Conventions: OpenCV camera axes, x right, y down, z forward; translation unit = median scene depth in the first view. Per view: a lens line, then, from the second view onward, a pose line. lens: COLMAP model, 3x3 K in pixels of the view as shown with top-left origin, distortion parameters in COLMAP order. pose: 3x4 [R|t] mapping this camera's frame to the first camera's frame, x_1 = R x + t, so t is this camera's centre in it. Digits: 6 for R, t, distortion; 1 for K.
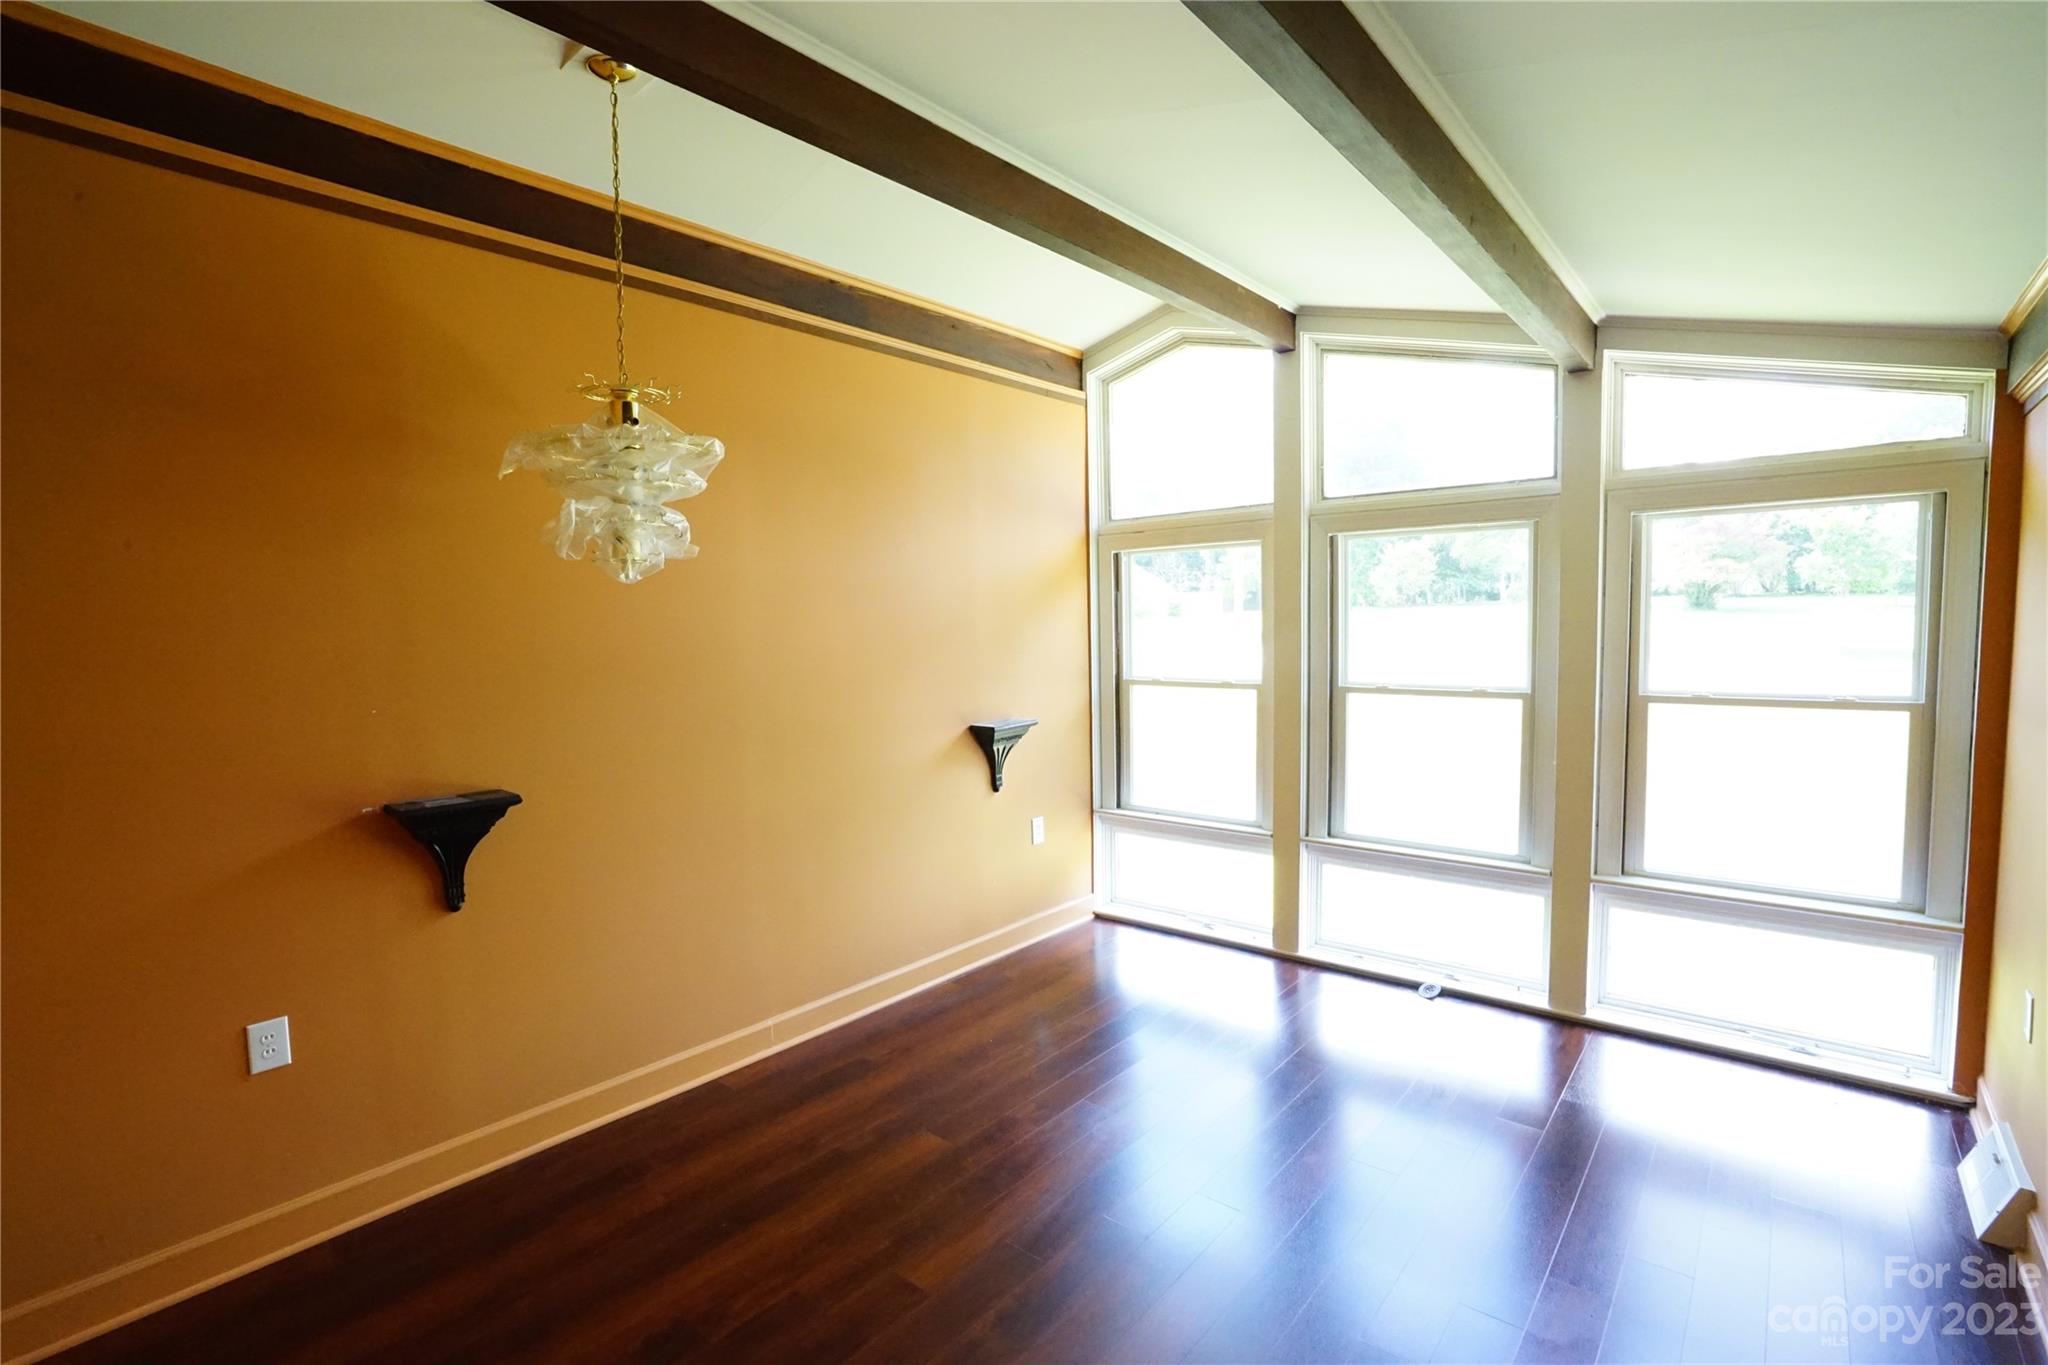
lens RADIAL K [[955.0, 0, 1024.0], [0, 955.0, 682.5], [0, 0, 1]] dist [-0.000918, 0.000264]
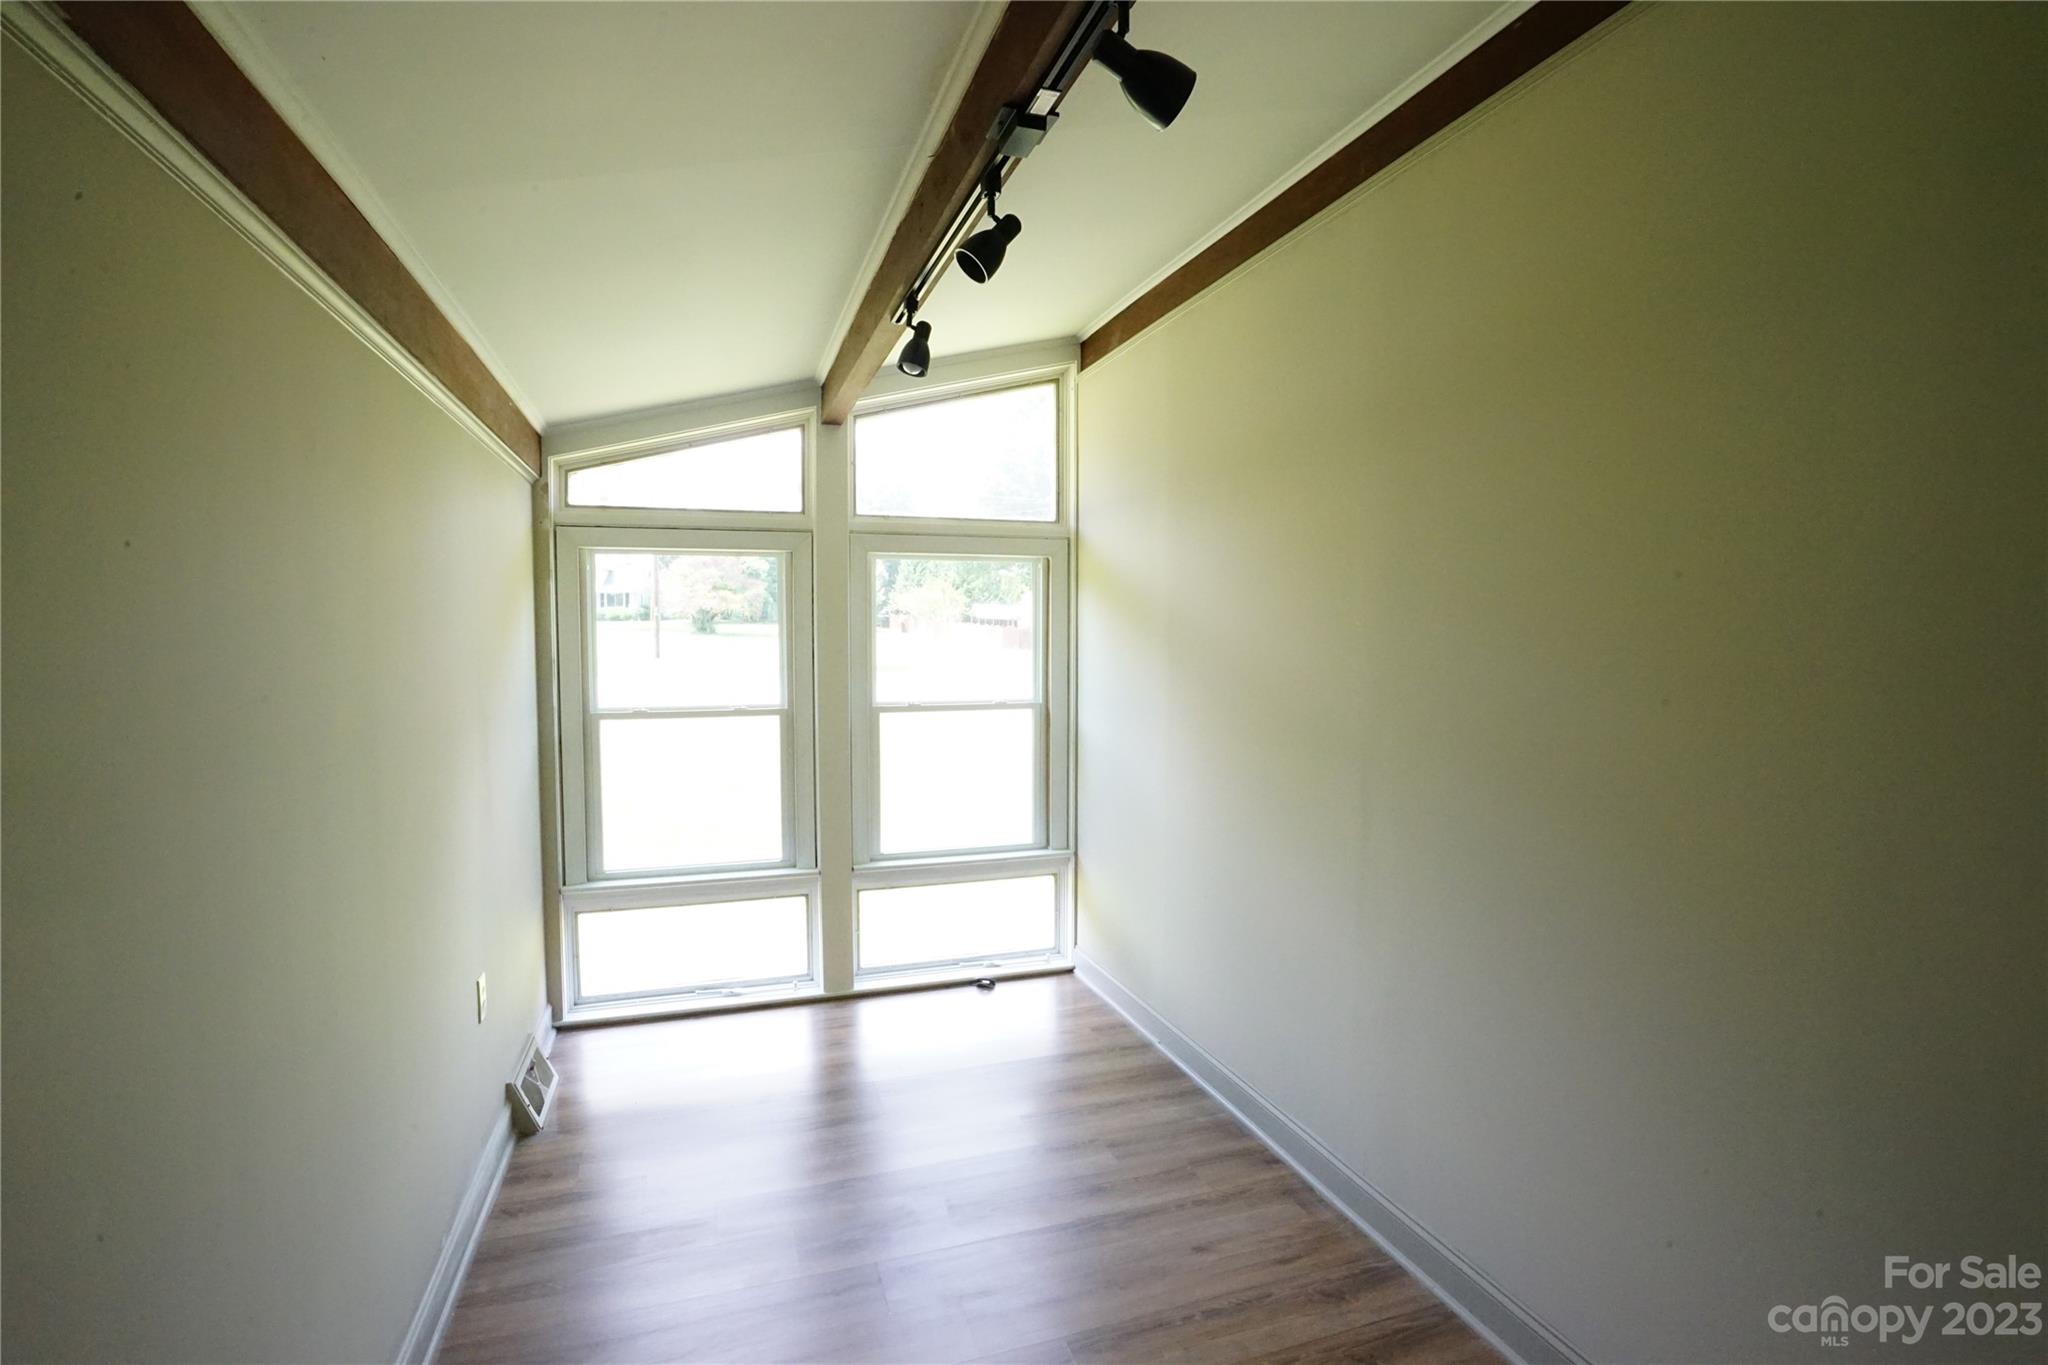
lens RADIAL K [[955.6, 0, 1036.8], [0, 955.6, 681.1], [0, 0, 1]] dist [-0.037881, 0.000303]
pose [[0.526443, -0.021645, 0.849935, -0.251107], [0.041441, 0.999141, -0.000224, -0.008933], [-0.849200, 0.035340, 0.526887, 0.206142]]
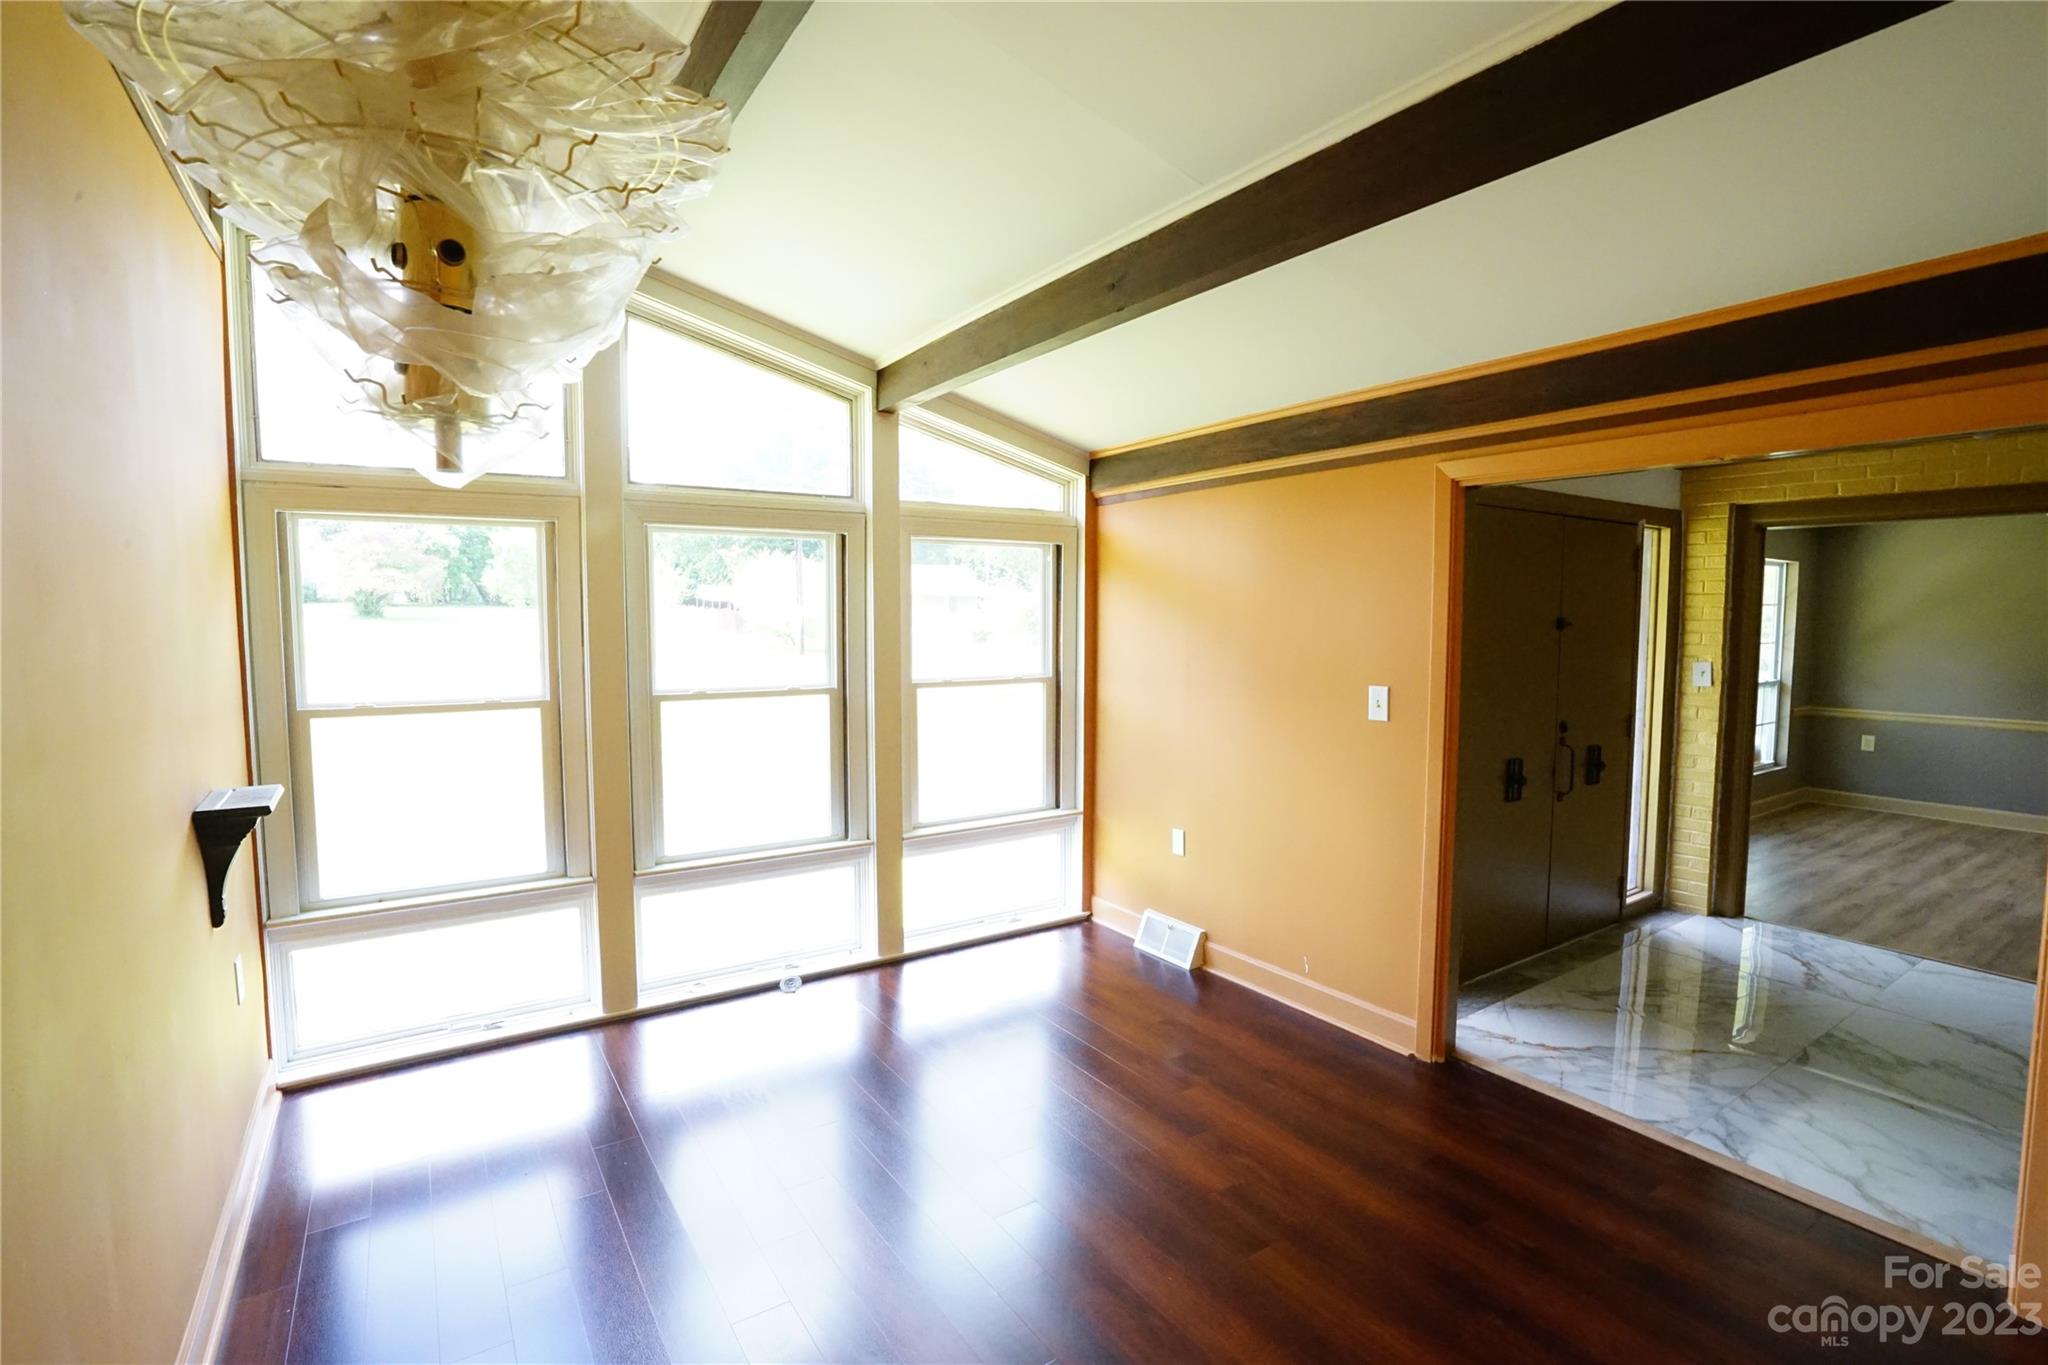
lens RADIAL K [[998.0, 0, 1024.3], [0, 998.0, 659.4], [0, 0, 1]] dist [0.000063, 0.000248]
pose [[0.285146, -0.022319, 0.958224, -0.319338], [0.057457, 0.998329, 0.006155, -0.010234], [-0.956760, 0.053301, 0.285952, 0.267680]]
